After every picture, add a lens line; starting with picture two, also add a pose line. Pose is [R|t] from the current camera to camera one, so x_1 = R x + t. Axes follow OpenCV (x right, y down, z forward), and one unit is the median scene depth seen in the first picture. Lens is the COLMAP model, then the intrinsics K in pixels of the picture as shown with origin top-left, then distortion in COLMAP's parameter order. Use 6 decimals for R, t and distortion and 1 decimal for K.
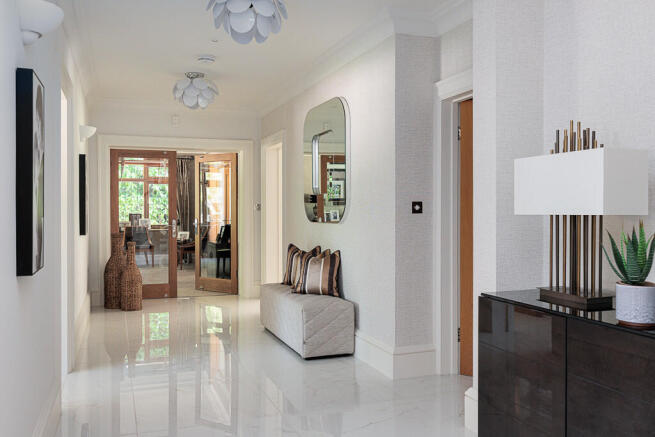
lens RADIAL K [[618.7, 0, 329.0], [0, 618.7, 210.0], [0, 0, 1]] dist [0.005892, 0.001118]
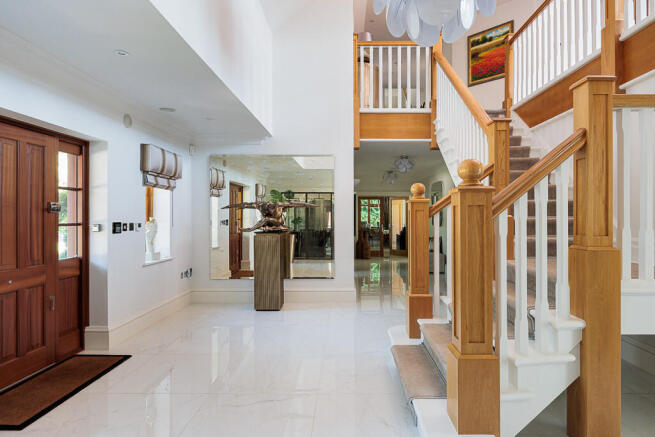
lens RADIAL K [[379.9, 0, 327.5], [0, 379.9, 218.5], [0, 0, 1]] dist [0.001507, 0.000378]
pose [[0.926021, 0.001665, -0.377469, 0.106289], [-0.001295, 0.999998, 0.001234, -0.010654], [0.377470, -0.000654, 0.926021, -0.434053]]
